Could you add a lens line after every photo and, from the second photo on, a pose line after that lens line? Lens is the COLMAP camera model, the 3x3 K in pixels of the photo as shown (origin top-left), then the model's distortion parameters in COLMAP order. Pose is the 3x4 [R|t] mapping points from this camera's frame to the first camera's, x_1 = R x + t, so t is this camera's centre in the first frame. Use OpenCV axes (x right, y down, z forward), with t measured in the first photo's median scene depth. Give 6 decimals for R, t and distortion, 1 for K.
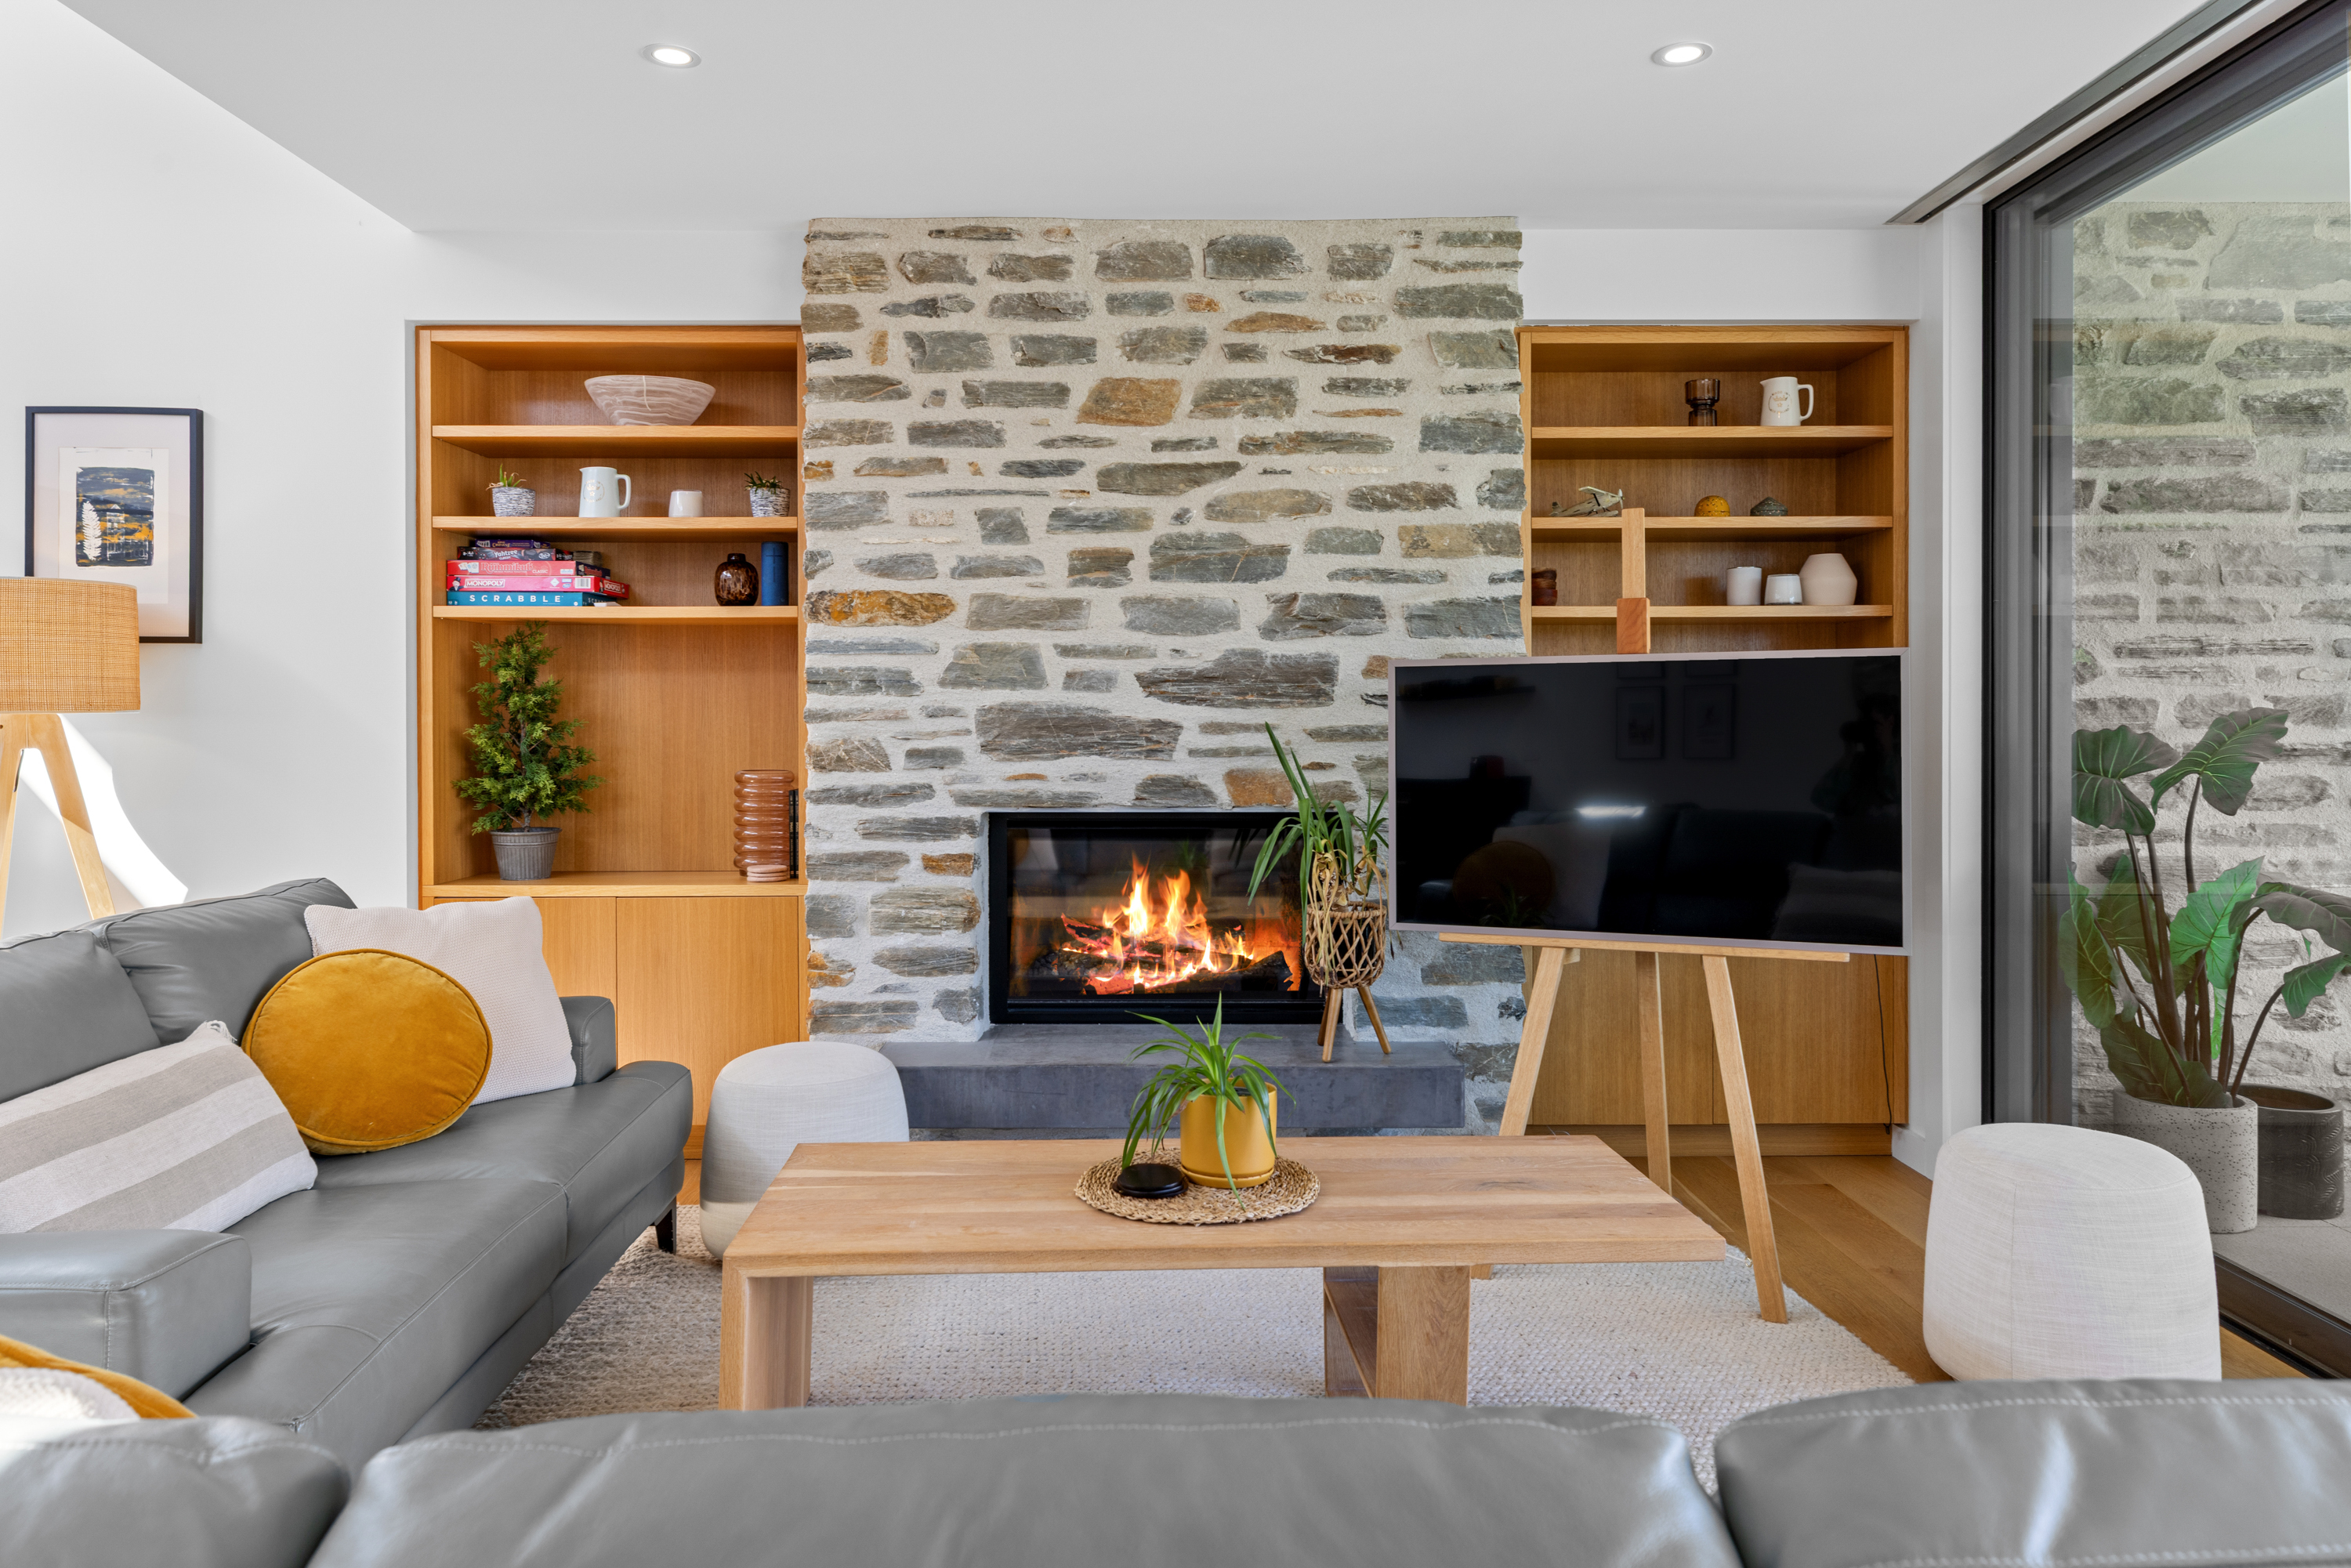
lens RADIAL K [[1536.5, 0, 1175.6], [0, 1536.5, 713.0], [0, 0, 1]] dist [0.013306, -0.001345]
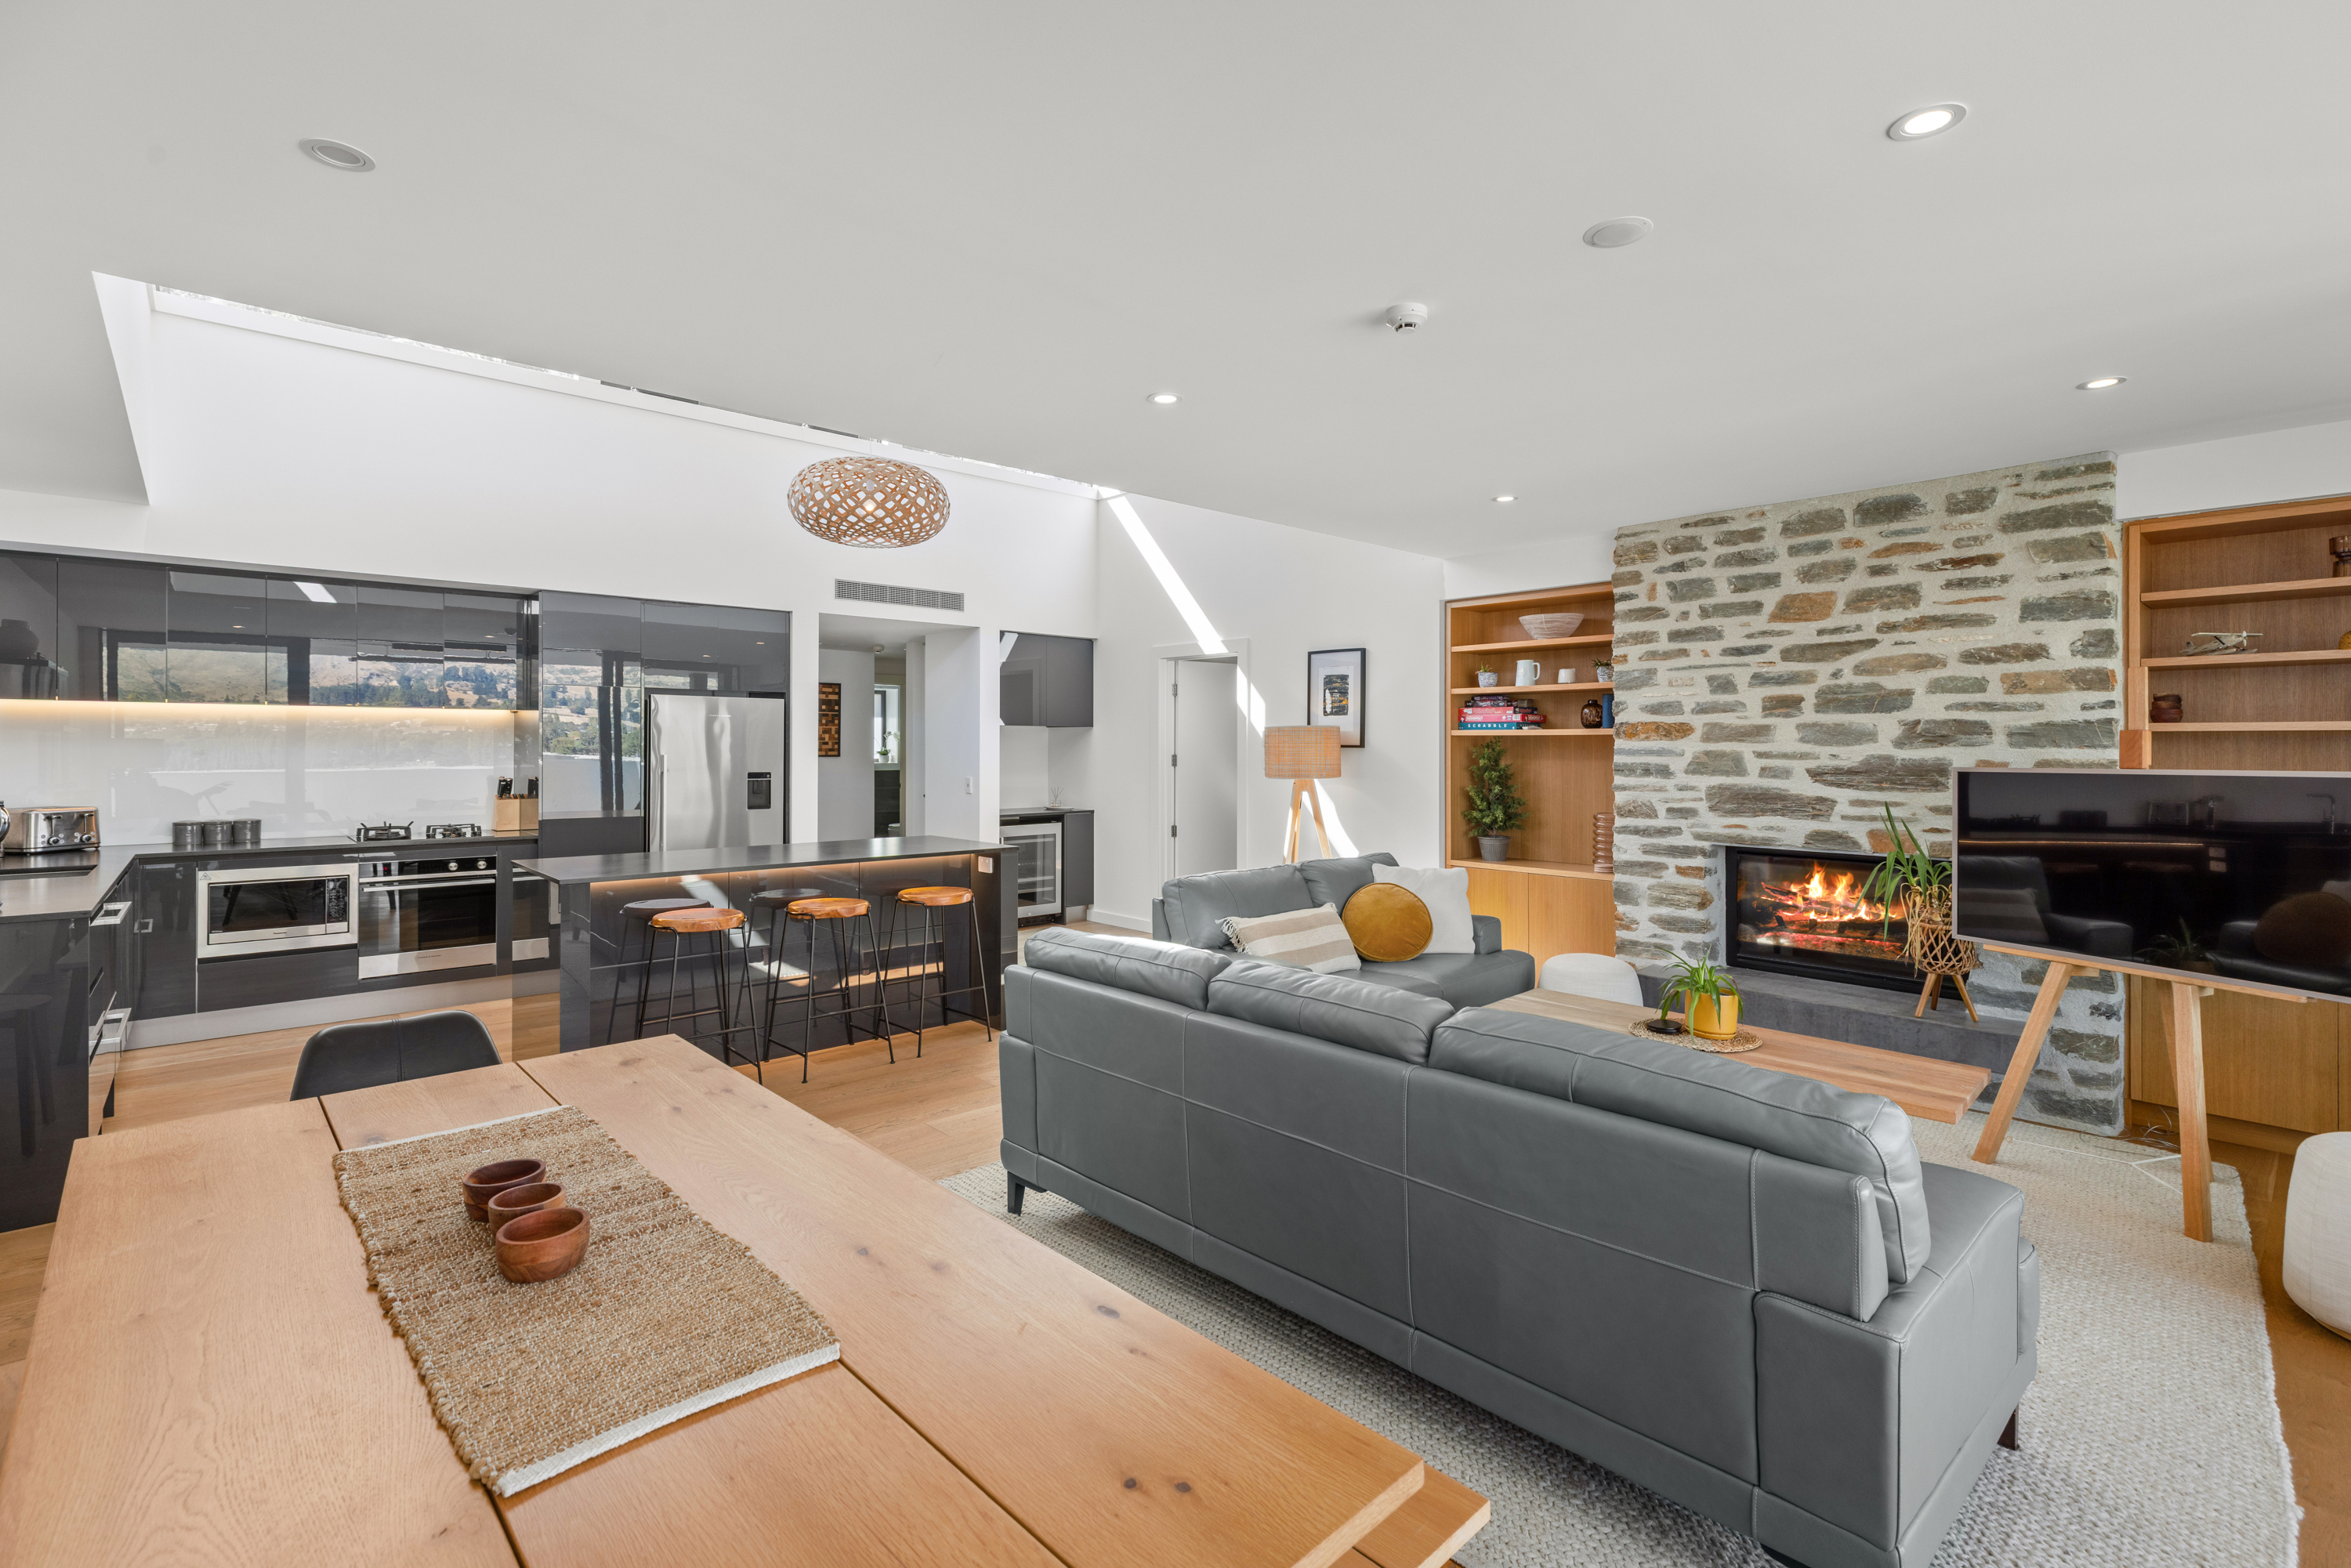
lens RADIAL K [[1052.1, 0, 1178.7], [0, 1052.1, 742.5], [0, 0, 1]] dist [0.001826, 0.001483]
pose [[0.671421, 0.000117, -0.741076, 0.367616], [-0.003667, 0.999988, -0.003164, -0.048070], [0.741067, 0.004842, 0.671414, -0.282828]]
